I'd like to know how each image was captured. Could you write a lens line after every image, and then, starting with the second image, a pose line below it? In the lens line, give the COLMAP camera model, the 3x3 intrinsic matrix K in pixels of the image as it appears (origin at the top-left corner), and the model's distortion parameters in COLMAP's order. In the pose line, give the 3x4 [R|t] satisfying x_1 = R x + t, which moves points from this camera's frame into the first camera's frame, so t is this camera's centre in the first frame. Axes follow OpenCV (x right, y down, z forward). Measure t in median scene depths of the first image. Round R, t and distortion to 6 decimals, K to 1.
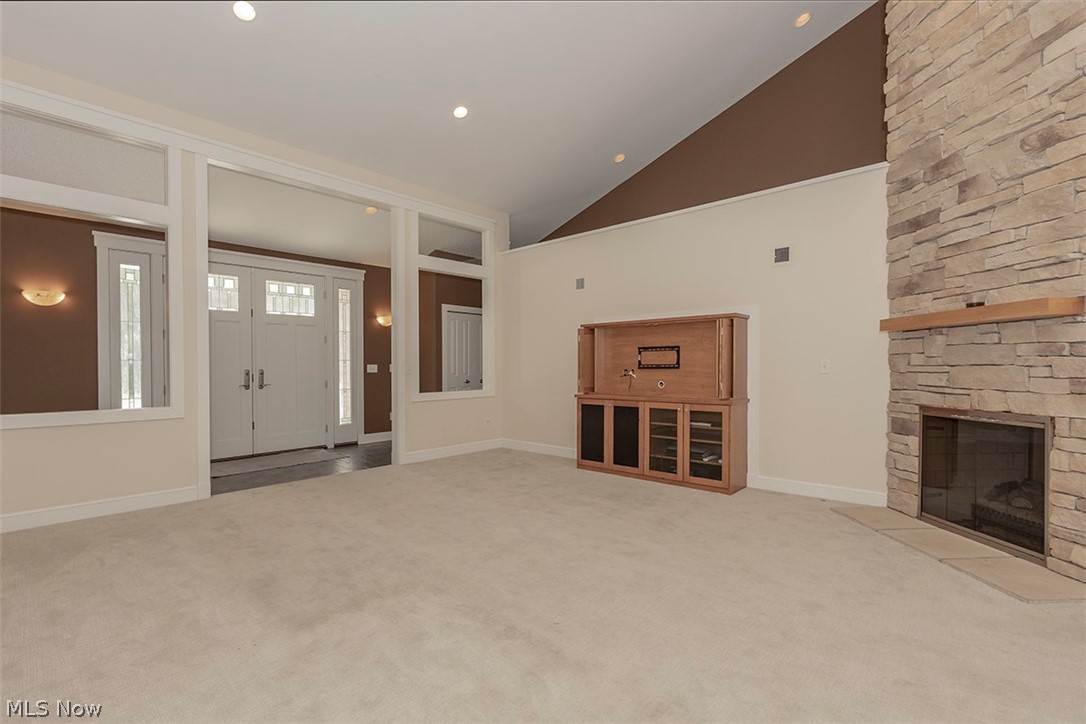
lens RADIAL K [[498.8, 0, 567.3], [0, 498.8, 367.4], [0, 0, 1]] dist [0.003999, 0.000394]
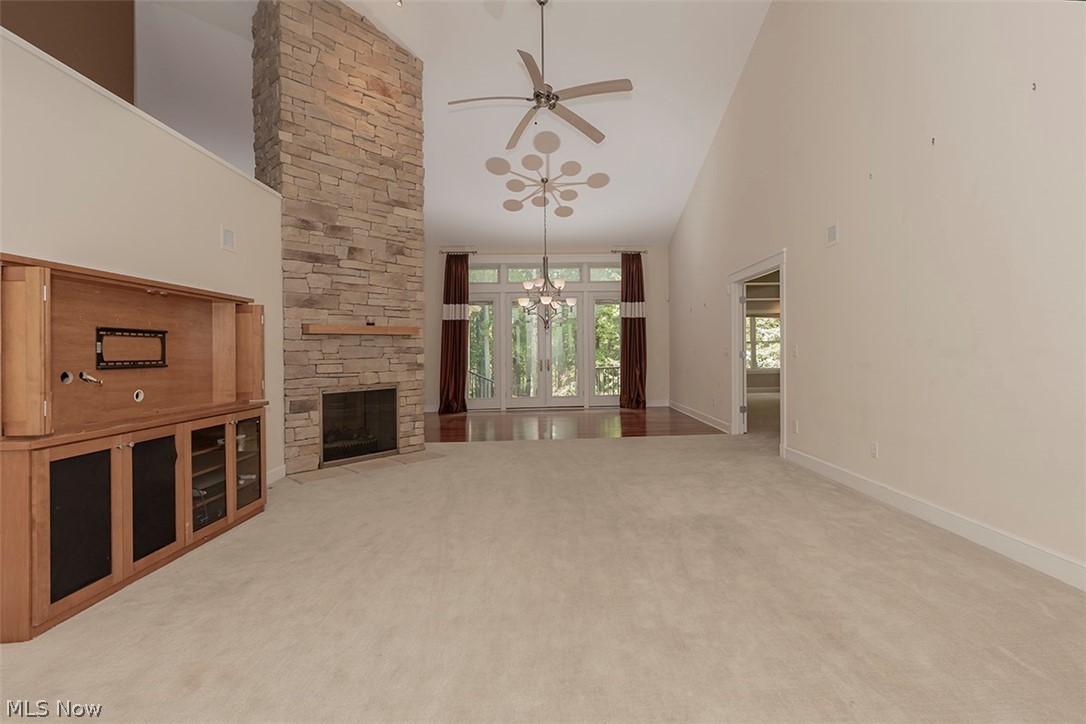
lens RADIAL K [[498.8, 0, 549.1], [0, 498.8, 362.1], [0, 0, 1]] dist [0.003999, 0.000394]
pose [[-0.659592, 0.005119, 0.751606, -0.570036], [0.025178, 0.999566, 0.015288, -0.001310], [-0.751202, 0.029008, -0.659435, 1.049759]]
